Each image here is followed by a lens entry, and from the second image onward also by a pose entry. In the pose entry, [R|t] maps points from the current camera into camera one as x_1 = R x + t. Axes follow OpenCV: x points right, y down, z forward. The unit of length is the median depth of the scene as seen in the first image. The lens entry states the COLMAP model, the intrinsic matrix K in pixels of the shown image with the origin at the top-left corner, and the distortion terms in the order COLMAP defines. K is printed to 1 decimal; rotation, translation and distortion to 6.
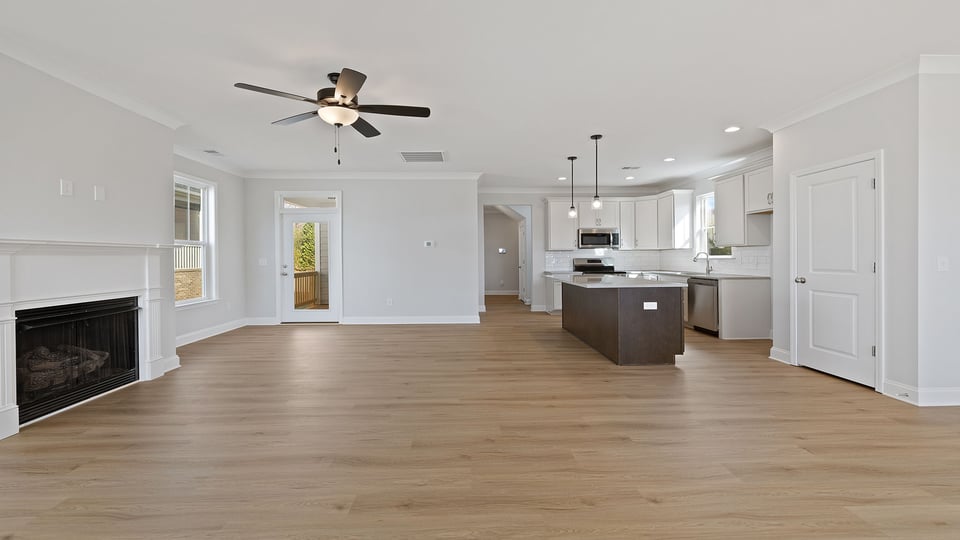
lens RADIAL K [[410.6, 0, 472.9], [0, 410.6, 259.5], [0, 0, 1]] dist [-0.000007, 0.000204]
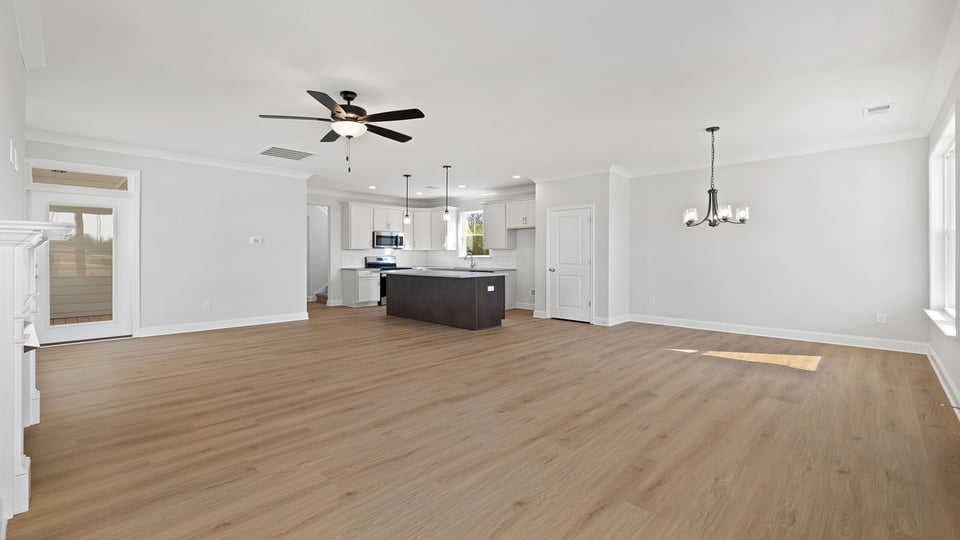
lens RADIAL K [[407.1, 0, 469.2], [0, 407.1, 256.3], [0, 0, 1]] dist [0.001271, 0.000118]
pose [[0.724935, 0.007204, 0.688780, -0.453687], [-0.003731, 0.999972, -0.006532, 0.003523], [-0.688807, 0.002165, 0.724941, -0.018427]]
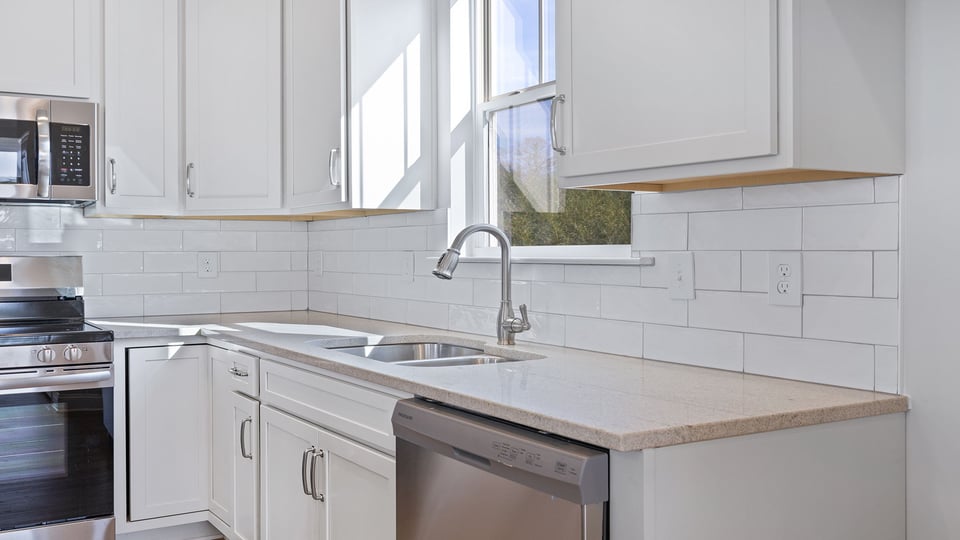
lens RADIAL K [[933.6, 0, 469.7], [0, 933.6, 259.4], [0, 0, 1]] dist [0.002107, 0.003121]
pose [[0.868796, 0.001333, 0.495169, 0.394193], [-0.002106, 0.999997, 0.001003, -0.004026], [-0.495166, -0.001914, 0.868796, 0.724223]]
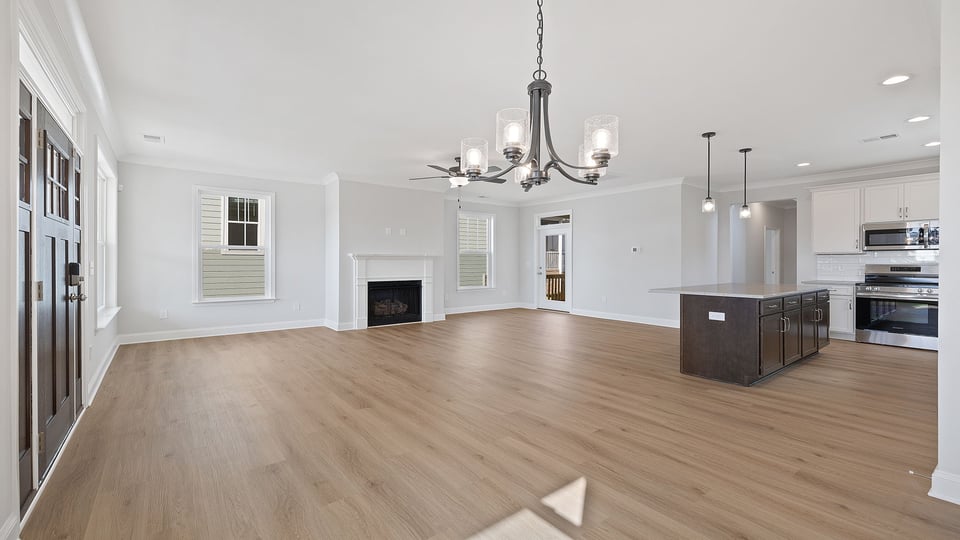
lens RADIAL K [[405.5, 0, 473.5], [0, 405.5, 263.2], [0, 0, 1]] dist [0.002703, 0.000351]
pose [[0.588100, 0.008765, -0.808741, 0.587790], [-0.008160, 0.999955, 0.004903, -0.004063], [0.808747, 0.003716, 0.588145, 0.016850]]
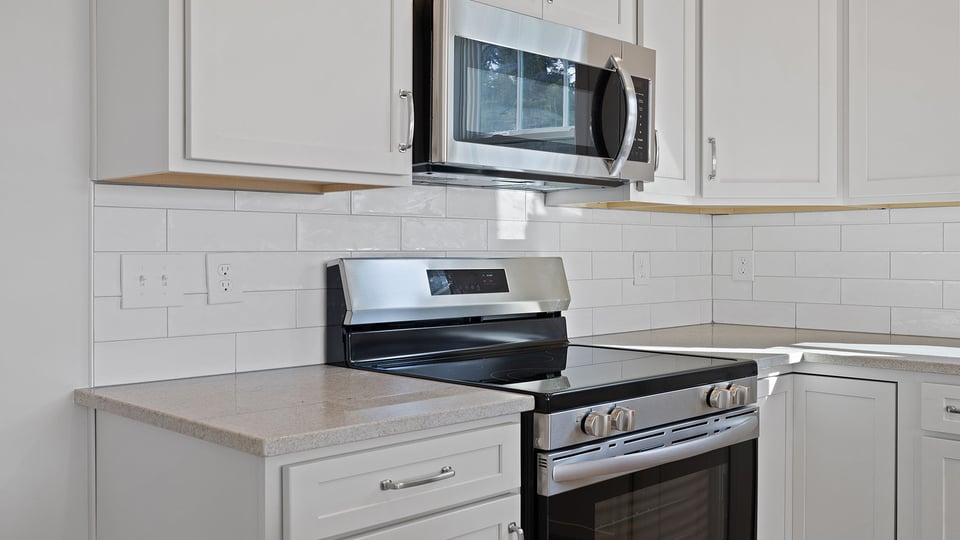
lens RADIAL K [[933.6, 0, 469.7], [0, 933.6, 259.4], [0, 0, 1]] dist [0.002107, 0.003121]
pose [[0.732150, 0.001028, 0.681143, 0.126925], [-0.001816, 0.999998, 0.000443, -0.004086], [-0.681141, -0.001561, 0.732151, 1.090158]]
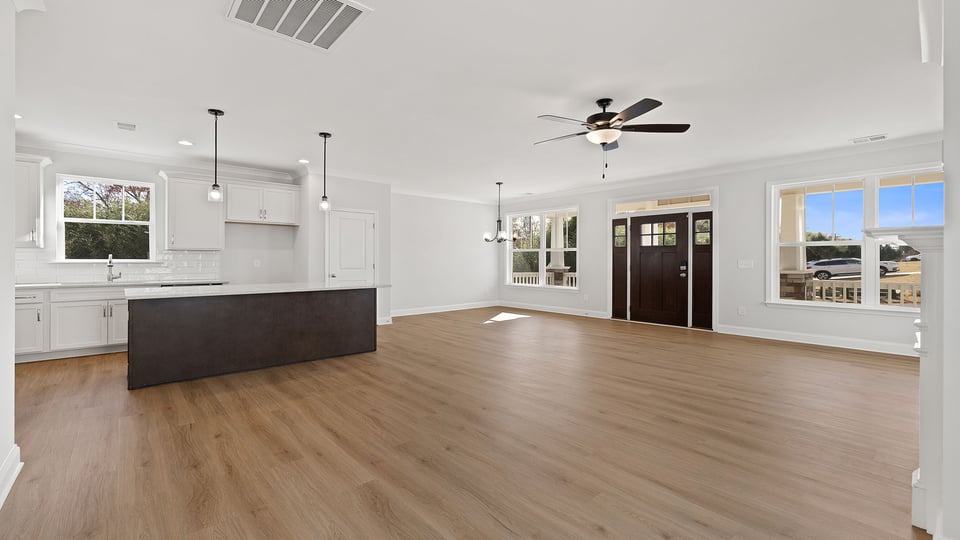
lens RADIAL K [[407.1, 0, 469.2], [0, 407.1, 256.3], [0, 0, 1]] dist [0.001271, 0.000118]
pose [[-0.627912, 0.012600, 0.778183, -0.518183], [0.005208, 0.999915, -0.011988, -0.001940], [-0.778267, -0.003475, -0.627924, 1.066668]]
